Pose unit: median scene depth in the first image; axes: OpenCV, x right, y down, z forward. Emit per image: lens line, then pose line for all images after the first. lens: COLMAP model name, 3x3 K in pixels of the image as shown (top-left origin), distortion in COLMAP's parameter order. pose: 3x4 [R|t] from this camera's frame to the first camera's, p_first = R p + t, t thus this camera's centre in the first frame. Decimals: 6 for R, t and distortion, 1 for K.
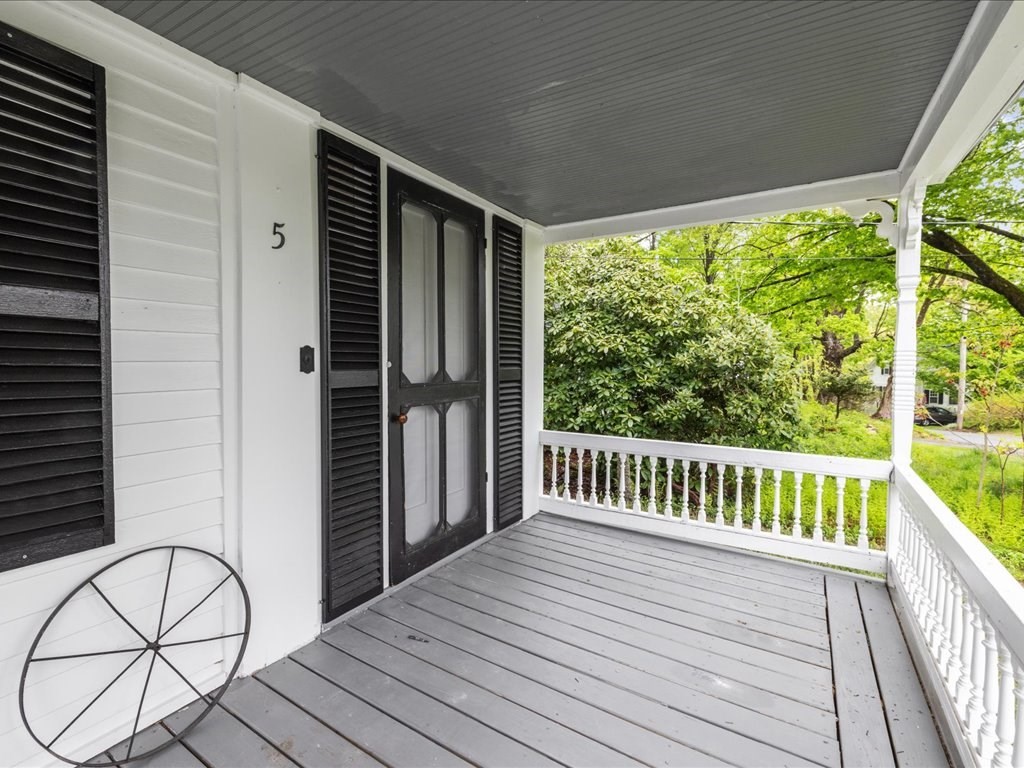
lens RADIAL K [[500.3, 0, 510.8], [0, 500.3, 363.2], [0, 0, 1]] dist [0.001811, 0.000603]
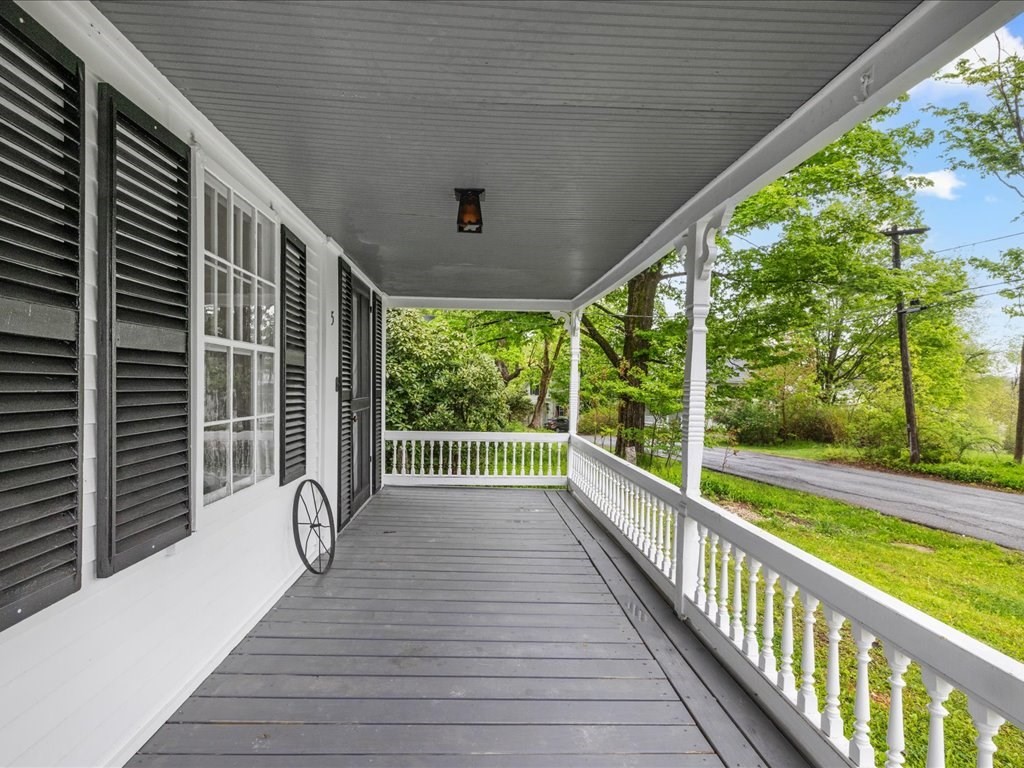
lens RADIAL K [[500.3, 0, 510.8], [0, 500.3, 363.2], [0, 0, 1]] dist [0.001811, 0.000603]
pose [[0.821729, 0.033166, 0.568912, -0.312144], [-0.009972, 0.998989, -0.043835, -0.004234], [-0.569791, 0.030347, 0.821229, -0.289045]]
